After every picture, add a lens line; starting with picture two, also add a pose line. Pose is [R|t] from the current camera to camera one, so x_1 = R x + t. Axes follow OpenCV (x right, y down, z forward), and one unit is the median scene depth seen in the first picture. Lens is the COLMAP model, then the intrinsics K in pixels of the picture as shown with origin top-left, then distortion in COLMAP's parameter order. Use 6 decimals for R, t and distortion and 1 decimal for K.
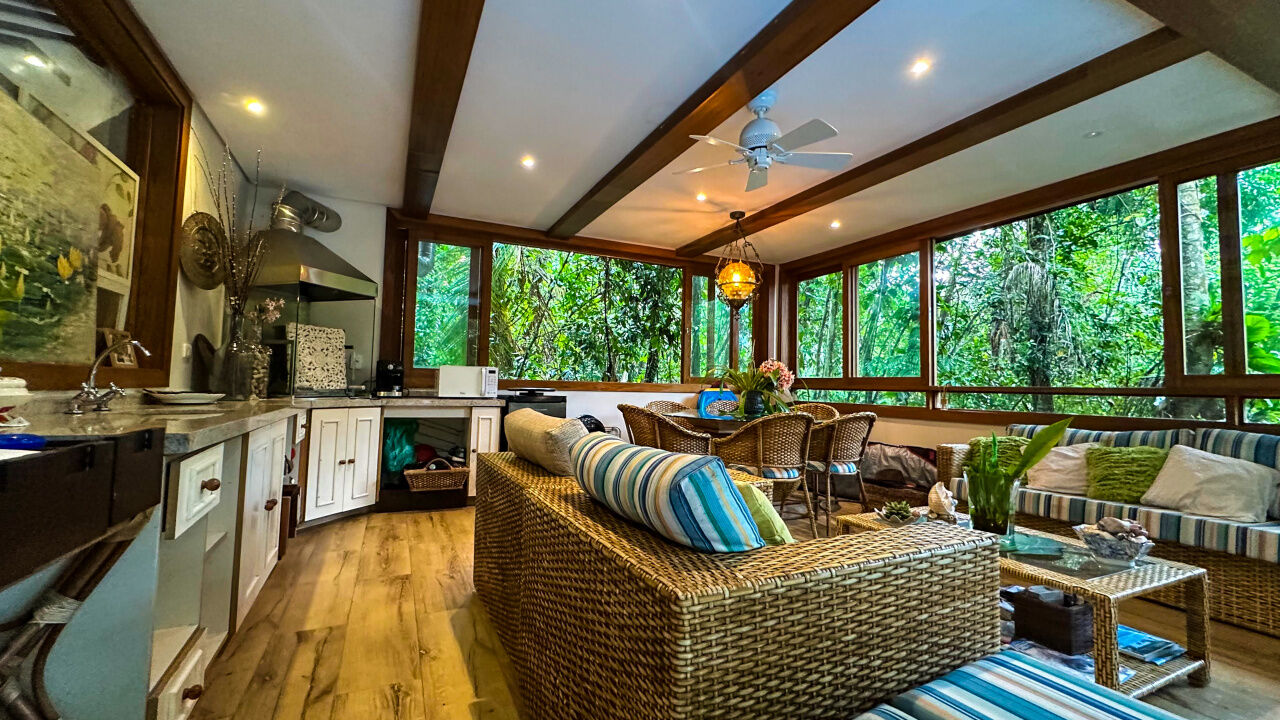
lens RADIAL K [[519.6, 0, 640.0], [0, 519.6, 360.0], [0, 0, 1]] dist [-0.001017, -0.000098]
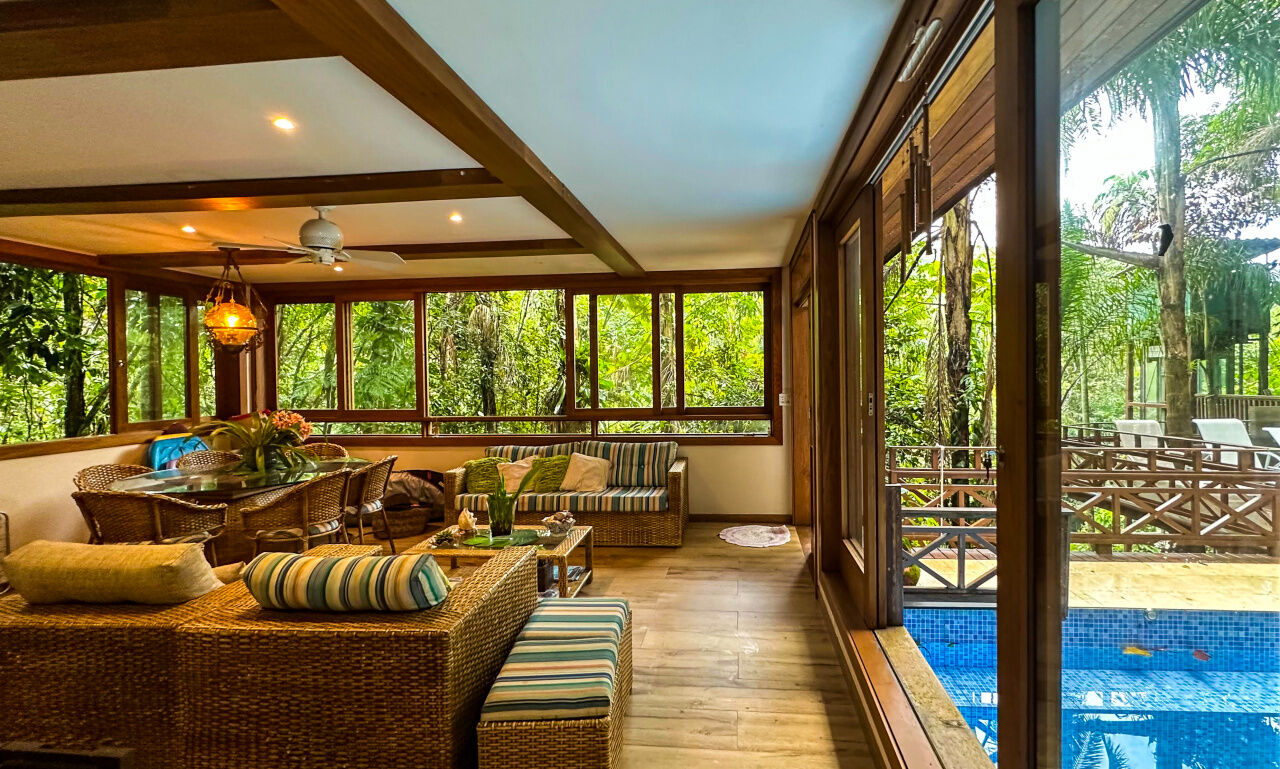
lens RADIAL K [[548.5, 0, 682.9], [0, 548.5, 383.2], [0, 0, 1]] dist [0.000214, -0.000102]
pose [[0.502535, -0.039142, 0.863670, -0.353703], [-0.027442, 0.997749, 0.061186, -0.185230], [-0.864121, -0.054449, 0.500330, -0.222782]]
